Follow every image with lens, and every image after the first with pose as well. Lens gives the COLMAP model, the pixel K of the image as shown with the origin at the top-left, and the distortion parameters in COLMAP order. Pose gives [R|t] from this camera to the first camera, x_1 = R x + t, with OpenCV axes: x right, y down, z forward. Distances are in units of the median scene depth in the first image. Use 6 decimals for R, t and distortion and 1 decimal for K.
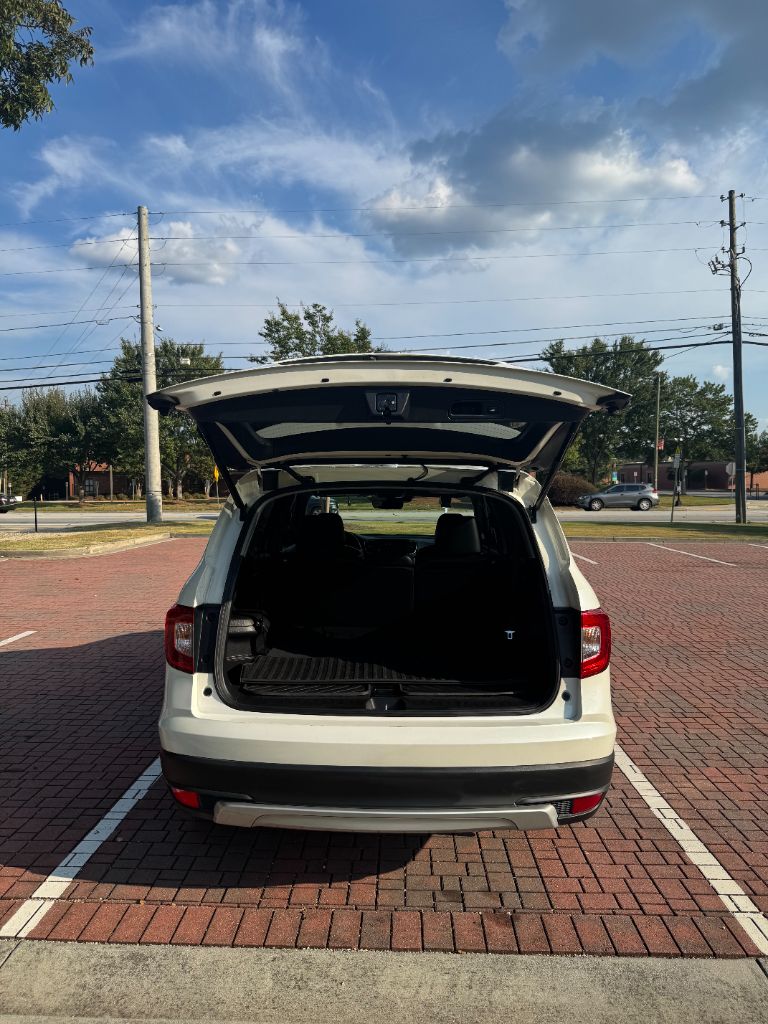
lens RADIAL K [[722.7, 0, 382.1], [0, 722.7, 522.2], [0, 0, 1]] dist [0.029675, -0.040131]
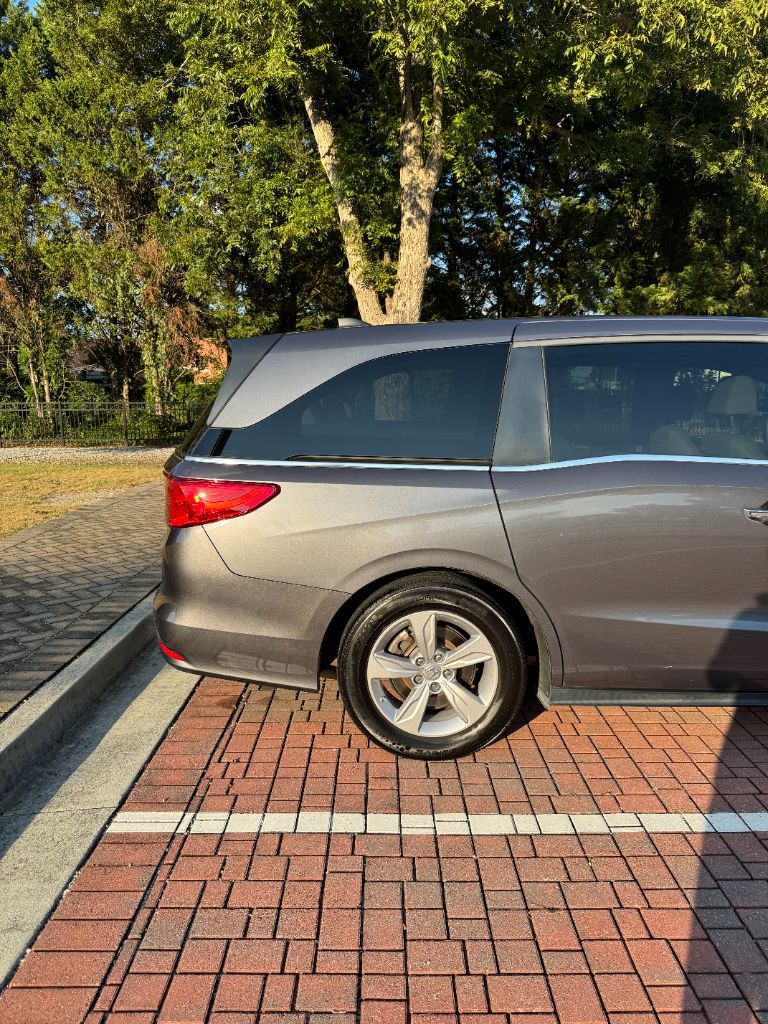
lens RADIAL K [[722.7, 0, 382.2], [0, 722.7, 511.3], [0, 0, 1]] dist [0.029675, -0.040131]
pose [[0.031581, 0.158326, -0.986882, 0.156715], [-0.048098, 0.986471, 0.156720, 0.003480], [0.998343, 0.042517, 0.038769, 0.142257]]
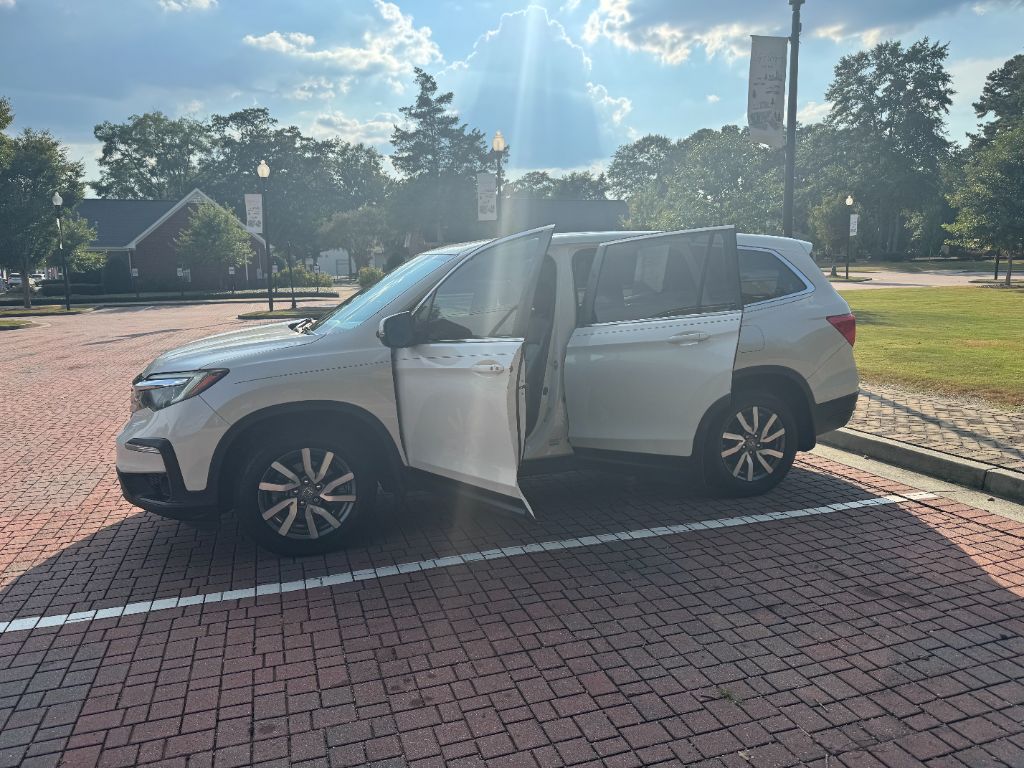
lens RADIAL K [[722.7, 0, 509.2], [0, 722.7, 385.3], [0, 0, 1]] dist [0.029675, -0.040131]
pose [[-0.341289, -0.141086, 0.929310, -0.205542], [0.064764, 0.982792, 0.172990, -0.009366], [-0.937725, 0.119225, -0.326279, 0.291329]]
